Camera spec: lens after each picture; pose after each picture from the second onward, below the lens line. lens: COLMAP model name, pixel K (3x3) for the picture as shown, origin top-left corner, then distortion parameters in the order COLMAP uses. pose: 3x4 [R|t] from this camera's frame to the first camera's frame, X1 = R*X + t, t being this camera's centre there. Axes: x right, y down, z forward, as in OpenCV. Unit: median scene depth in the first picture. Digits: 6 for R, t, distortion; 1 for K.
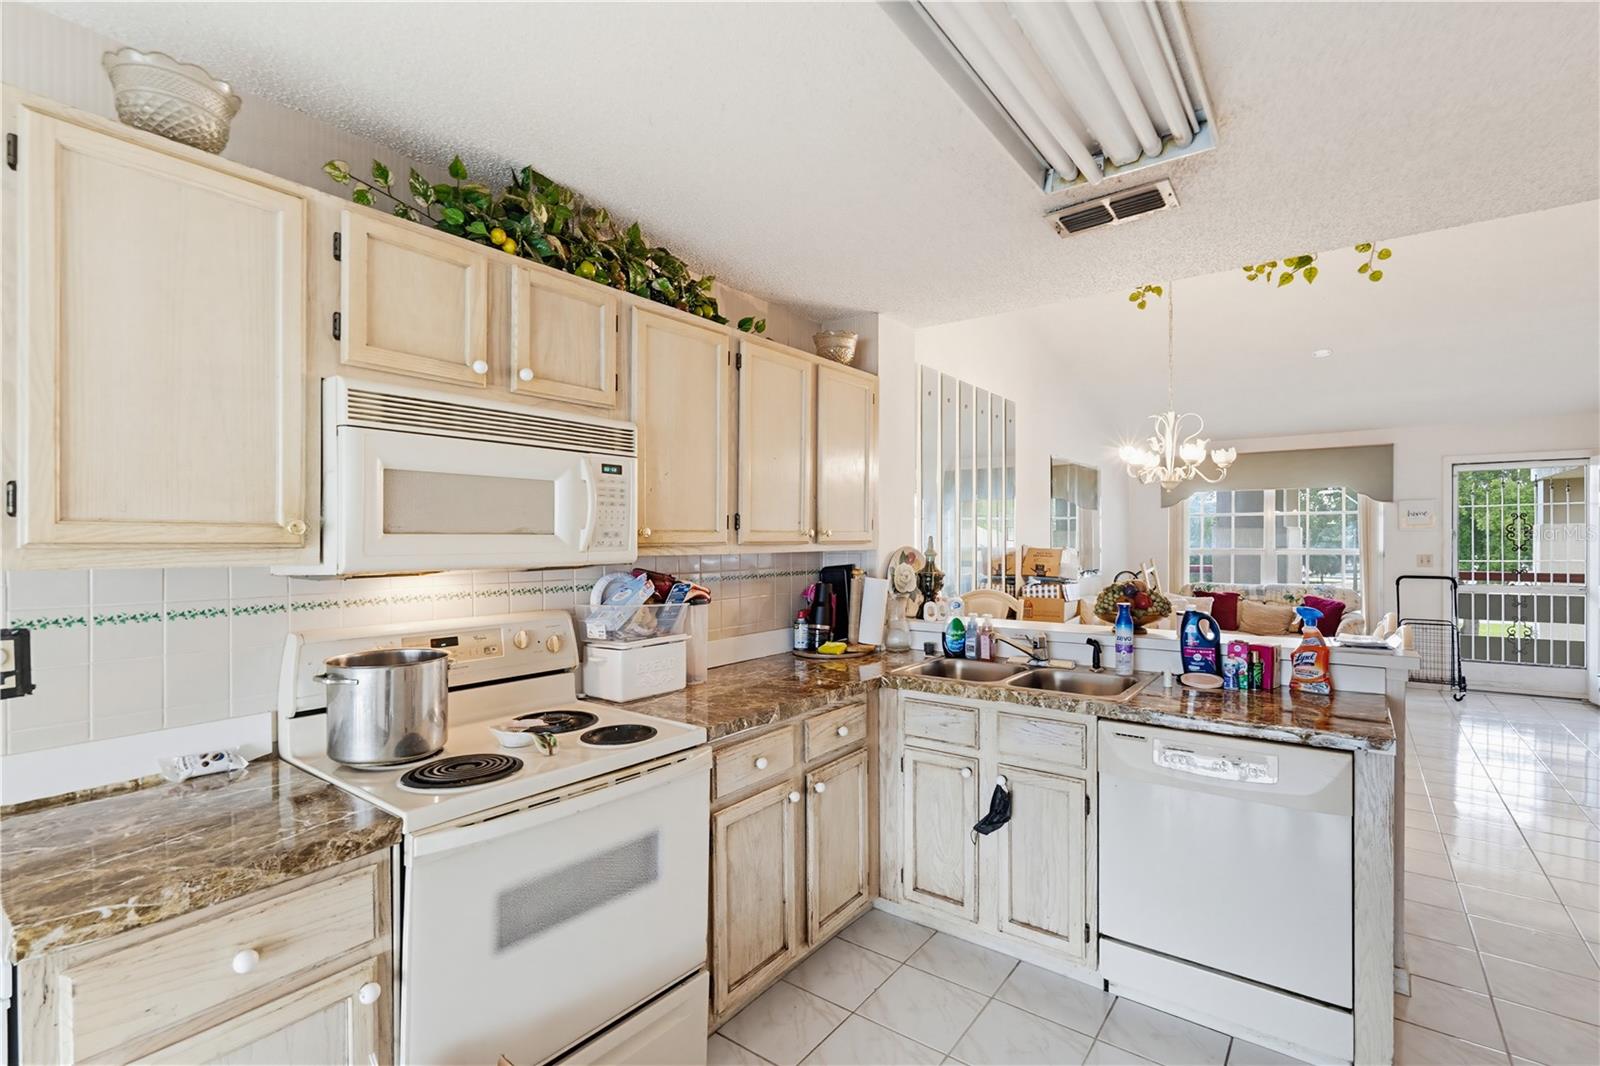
lens RADIAL K [[717.4, 0, 801.0], [0, 717.4, 543.2], [0, 0, 1]] dist [-0.009647, 0.001747]
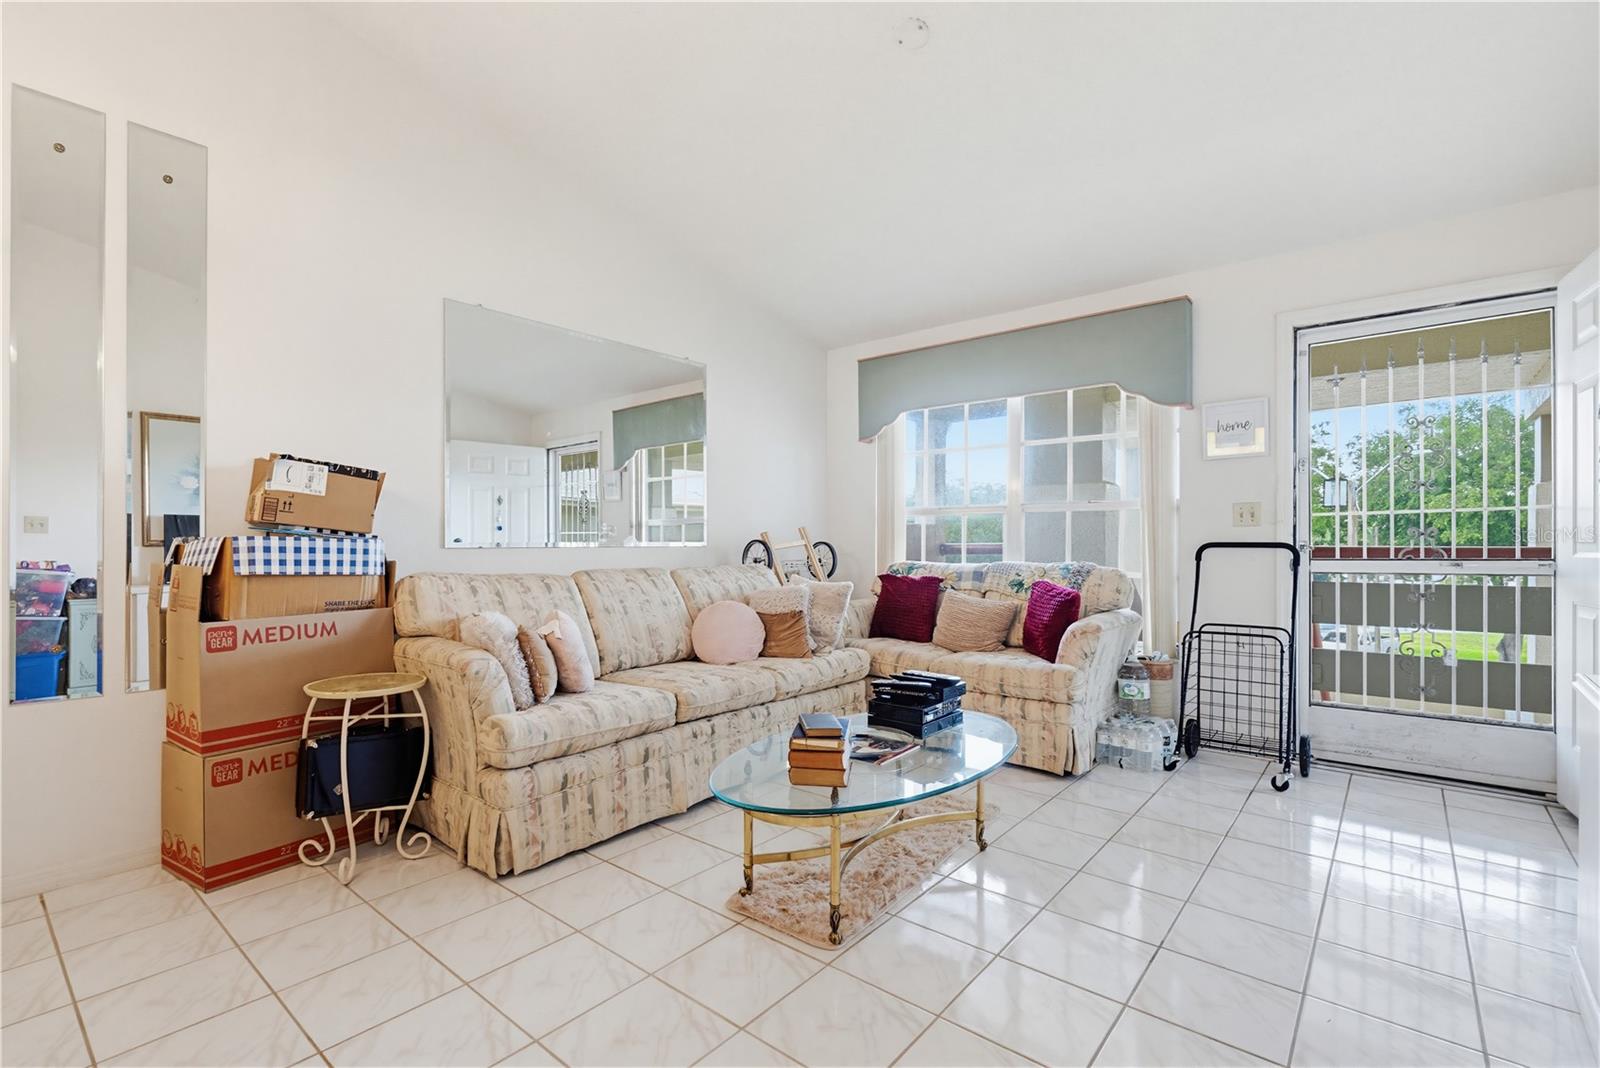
lens RADIAL K [[717.4, 0, 810.6], [0, 717.4, 541.2], [0, 0, 1]] dist [-0.009647, 0.001747]
pose [[0.999666, 0.000273, -0.025847, 1.819231], [-0.000504, 0.999960, -0.008959, 0.160240], [0.025844, 0.008969, 0.999626, 1.455972]]
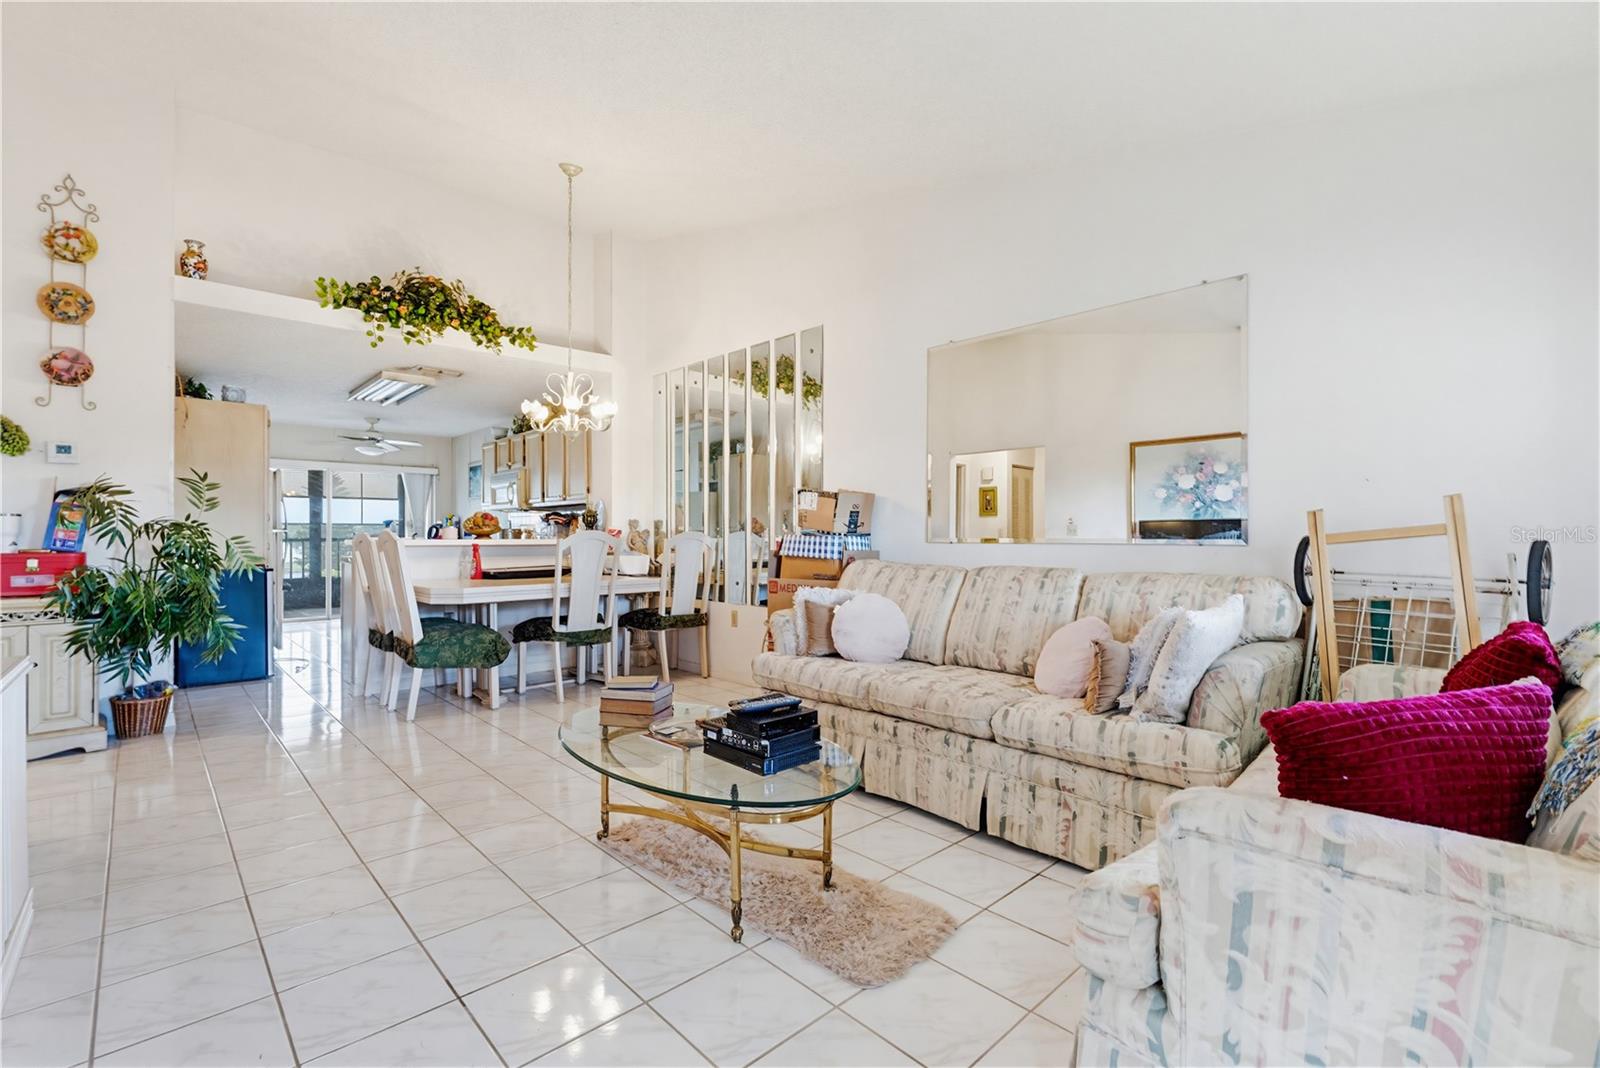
lens RADIAL K [[717.4, 0, 805.2], [0, 717.4, 528.2], [0, 0, 1]] dist [-0.009647, 0.001747]
pose [[-0.162965, -0.006046, -0.986613, 2.973823], [-0.003735, 0.999978, -0.005511, 0.135118], [0.986625, 0.002787, -0.162984, 2.904007]]
